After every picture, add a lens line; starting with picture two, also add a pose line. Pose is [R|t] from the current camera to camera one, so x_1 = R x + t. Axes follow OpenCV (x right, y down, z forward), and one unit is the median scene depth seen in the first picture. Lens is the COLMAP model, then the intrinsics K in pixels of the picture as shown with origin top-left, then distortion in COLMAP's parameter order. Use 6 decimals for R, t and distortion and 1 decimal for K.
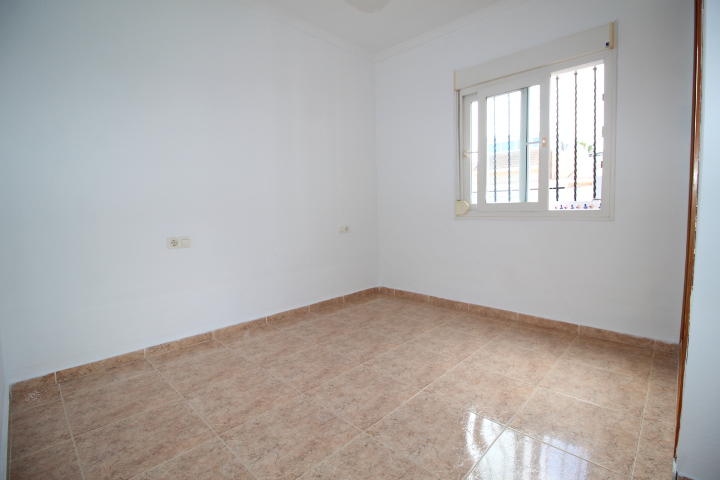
lens RADIAL K [[332.8, 0, 363.5], [0, 332.8, 238.0], [0, 0, 1]] dist [0.000604, -0.012977]
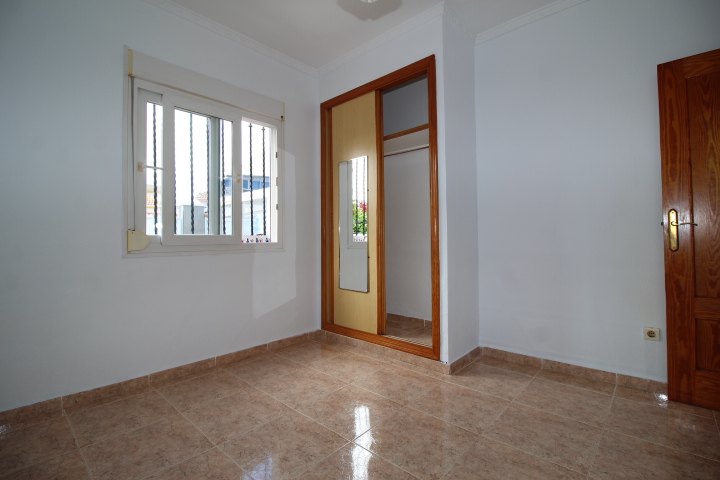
lens RADIAL K [[332.8, 0, 366.3], [0, 332.8, 237.3], [0, 0, 1]] dist [0.000604, -0.012977]
pose [[-0.038806, 0.023579, 0.998969, -0.512890], [0.096469, 0.995140, -0.019741, -0.045771], [-0.994579, 0.095603, -0.040892, 0.661670]]
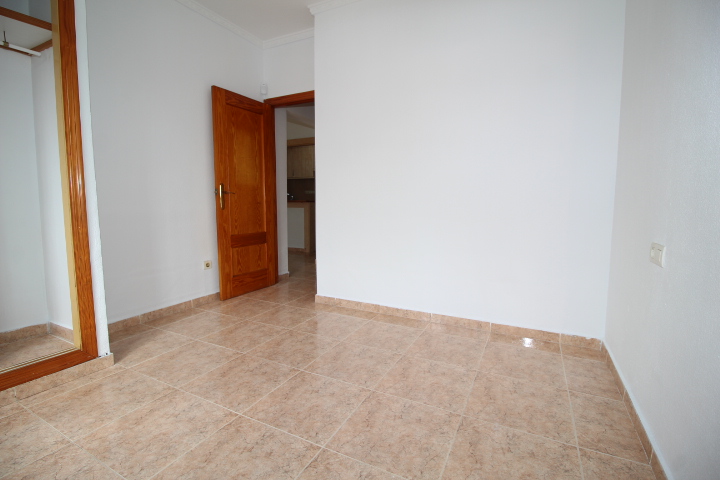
lens RADIAL K [[332.8, 0, 365.6], [0, 332.8, 239.0], [0, 0, 1]] dist [0.000604, -0.012977]
pose [[-0.953564, 0.042984, -0.298108, 0.081470], [-0.017720, 0.980043, 0.197994, -0.107262], [0.300669, 0.194082, -0.933772, 1.269221]]
